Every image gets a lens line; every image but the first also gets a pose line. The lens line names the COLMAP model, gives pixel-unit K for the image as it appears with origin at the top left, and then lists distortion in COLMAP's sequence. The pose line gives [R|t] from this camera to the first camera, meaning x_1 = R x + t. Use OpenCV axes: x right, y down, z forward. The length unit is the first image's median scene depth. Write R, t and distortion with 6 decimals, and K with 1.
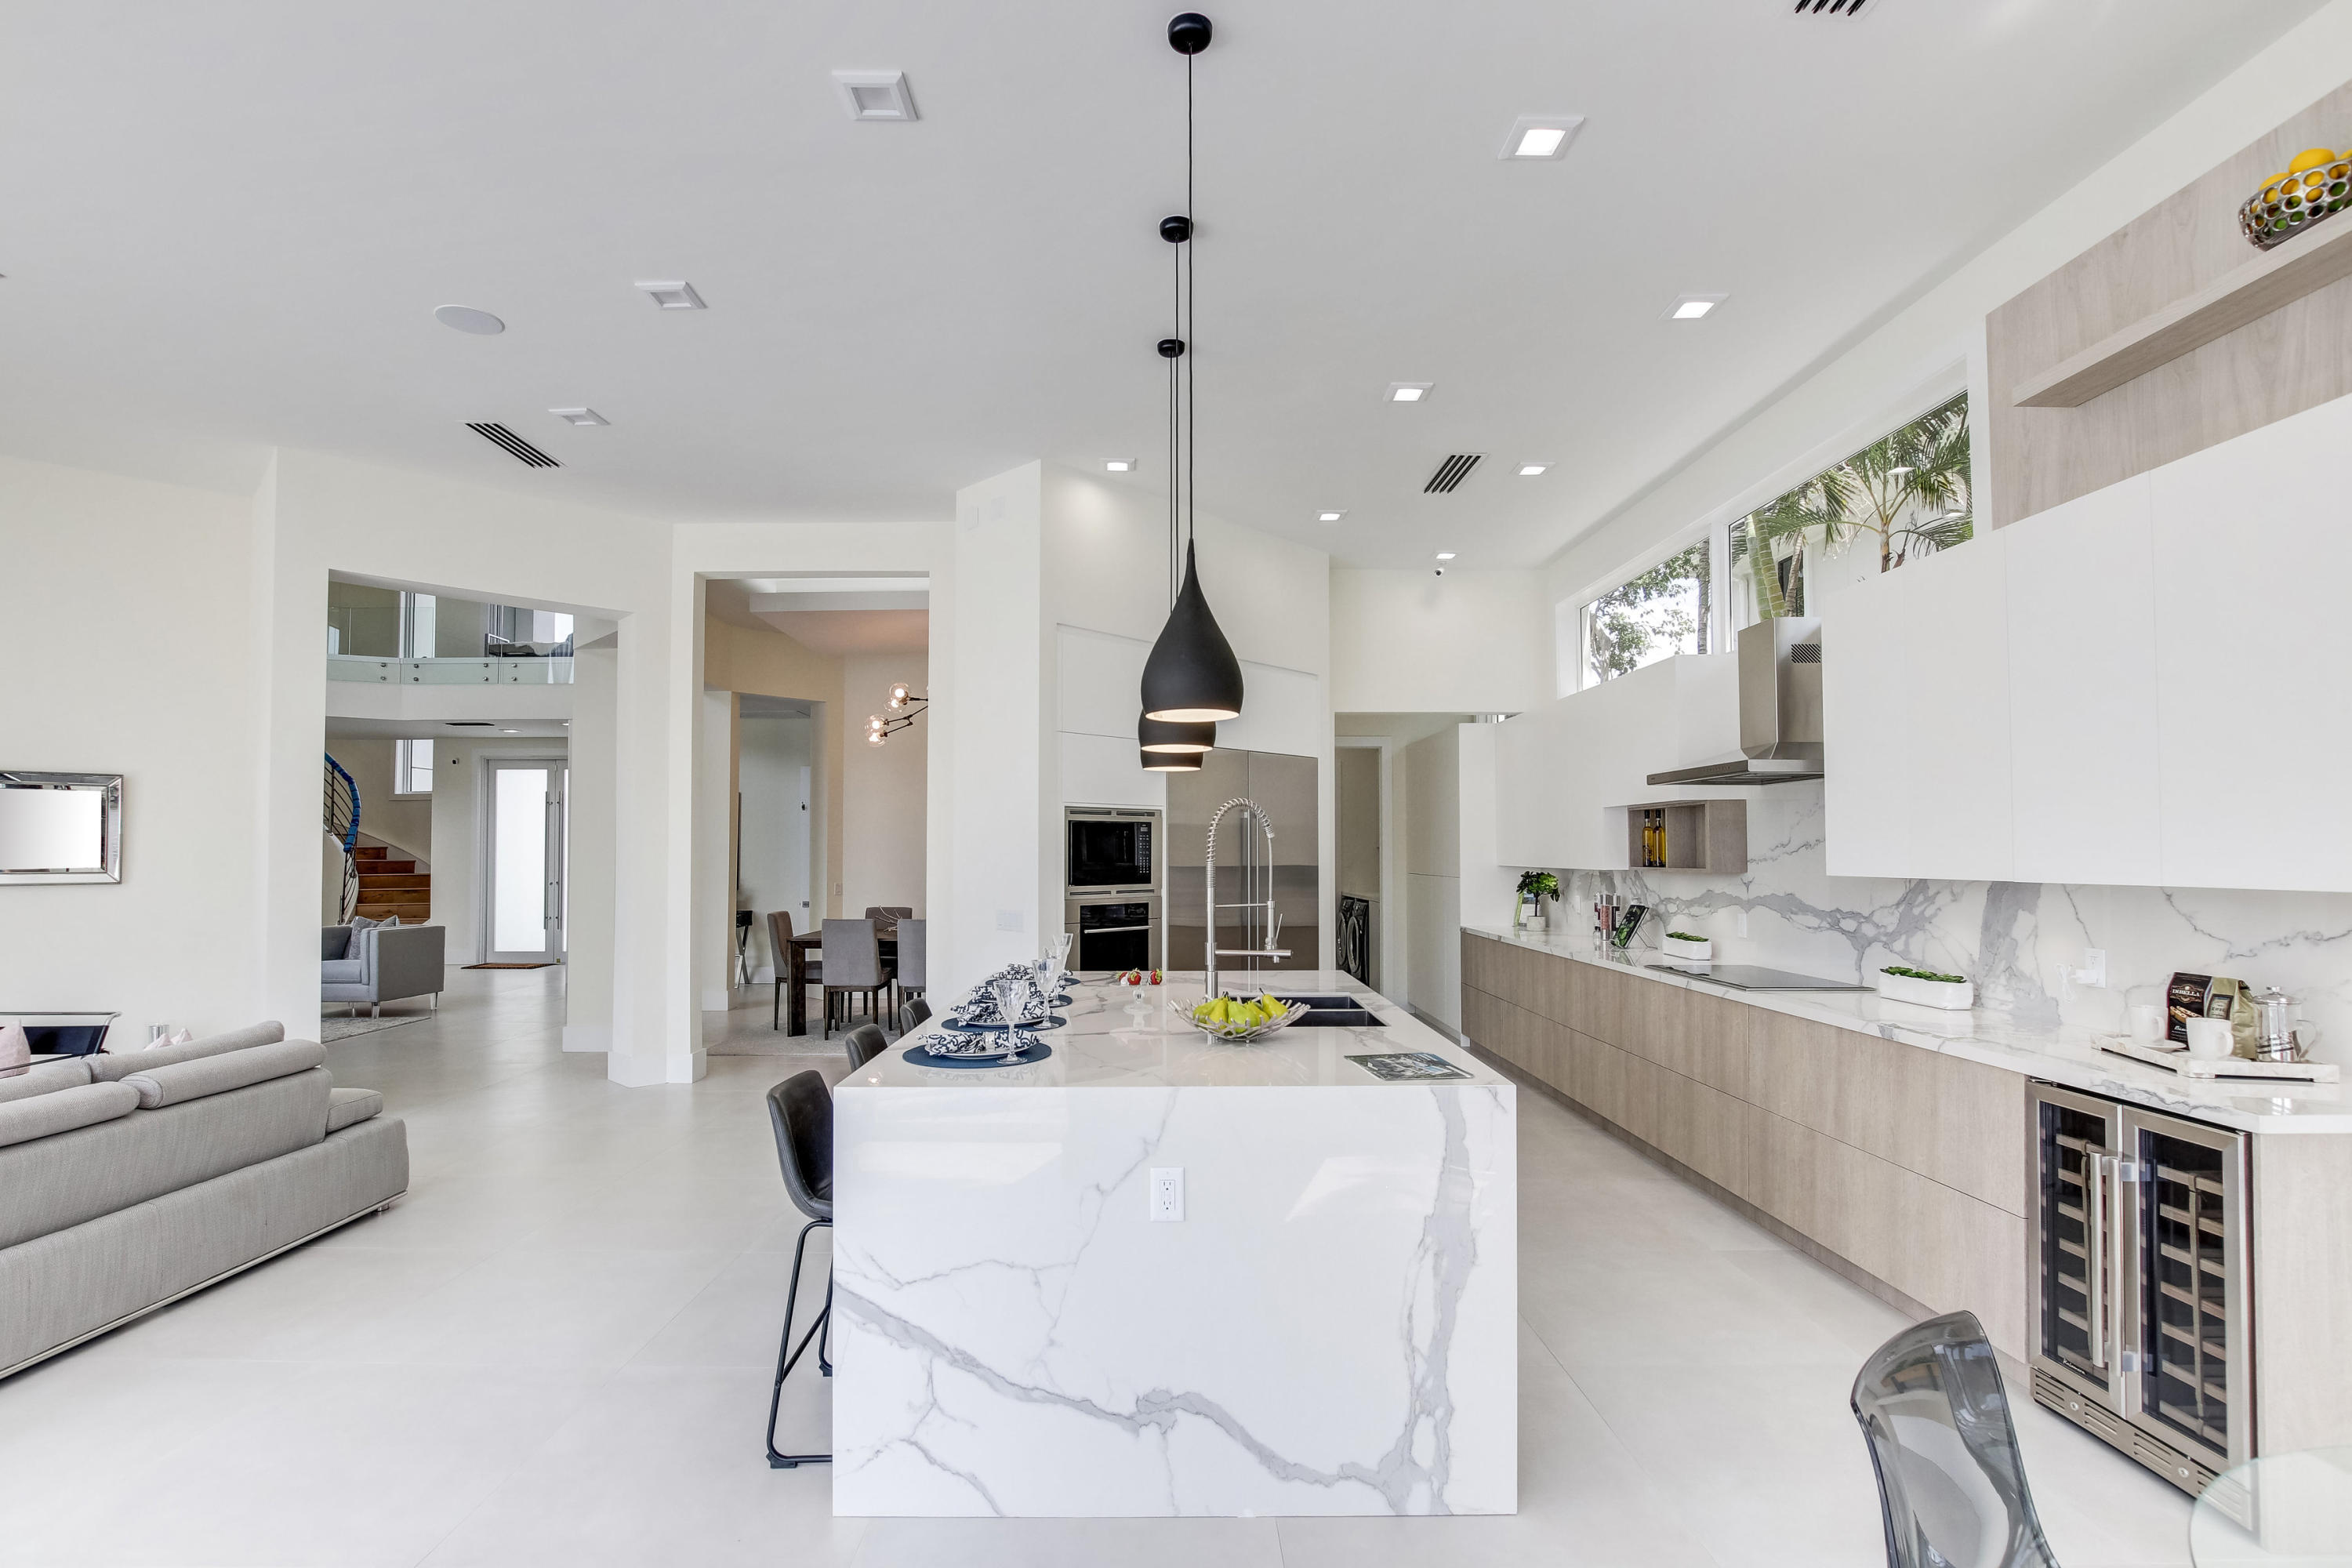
lens RADIAL K [[1095.1, 0, 1169.6], [0, 1095.1, 815.9], [0, 0, 1]] dist [0.000121, 0.000122]
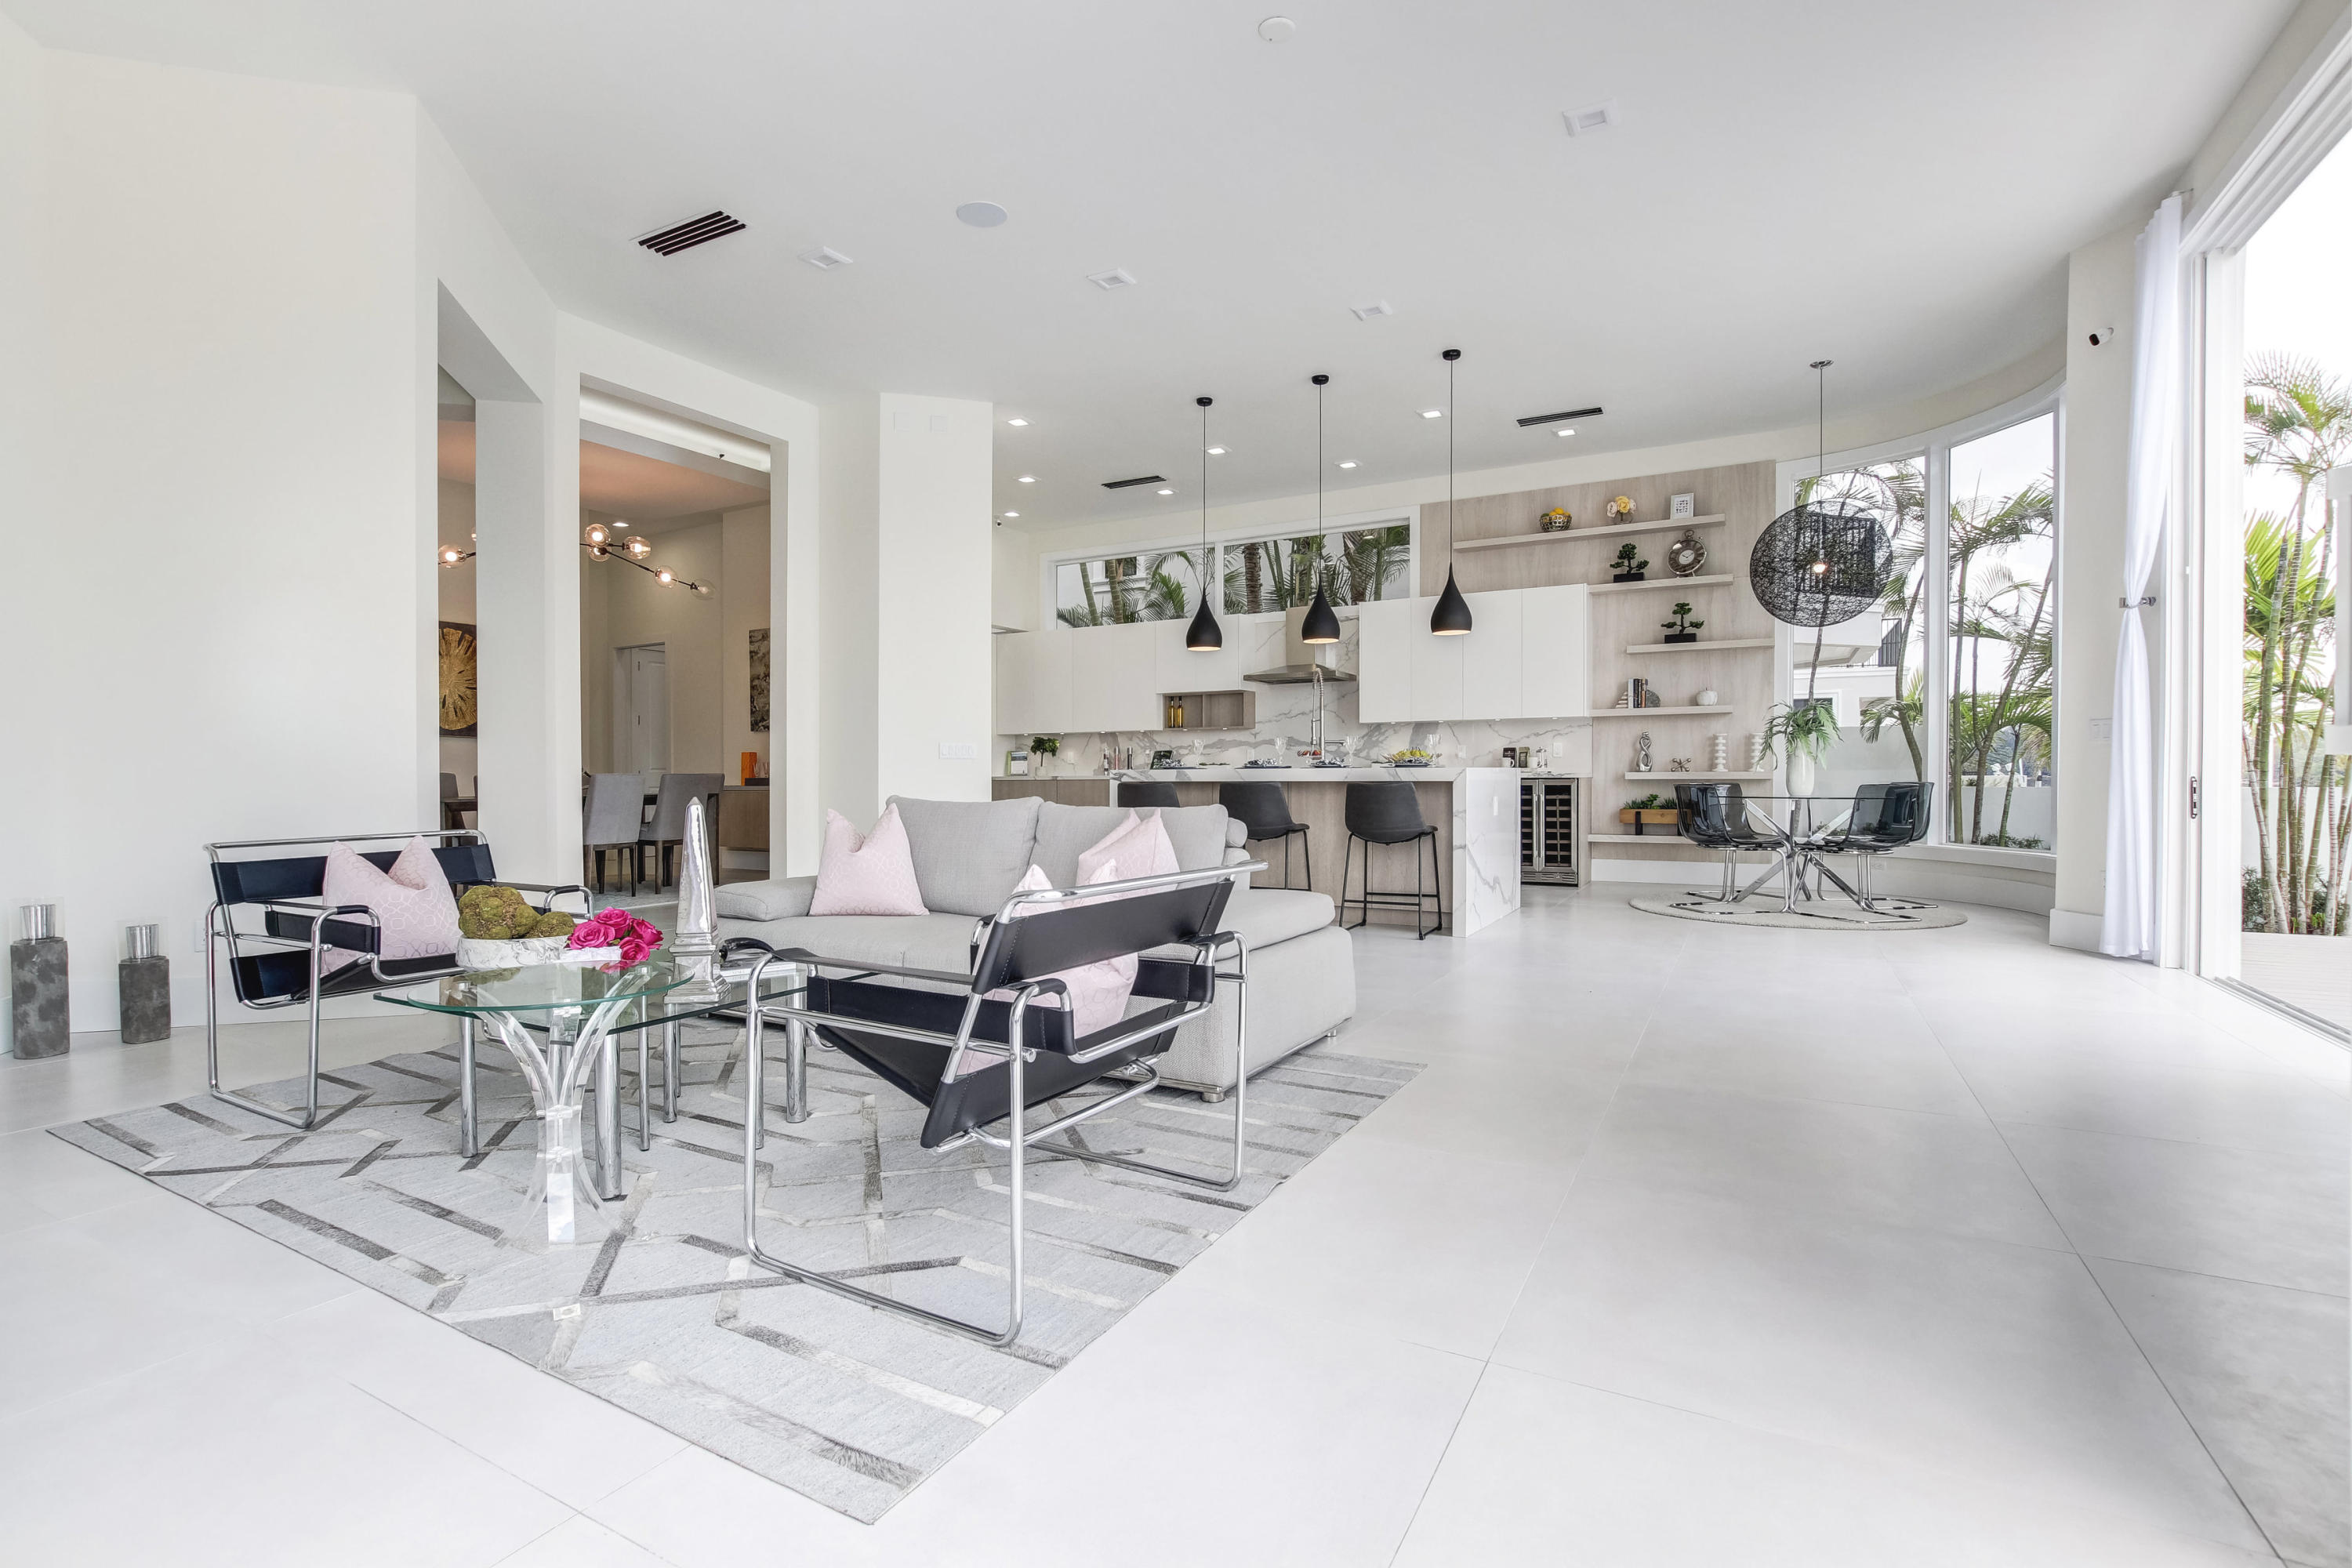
lens RADIAL K [[1059.1, 0, 1176.0], [0, 1059.1, 784.0], [0, 0, 1]] dist [-0.000166, 0.000024]
pose [[0.479351, -0.022597, 0.877332, -1.183841], [-0.015563, 0.999292, 0.034242, 0.085879], [-0.877485, -0.030067, 0.478660, 0.199192]]
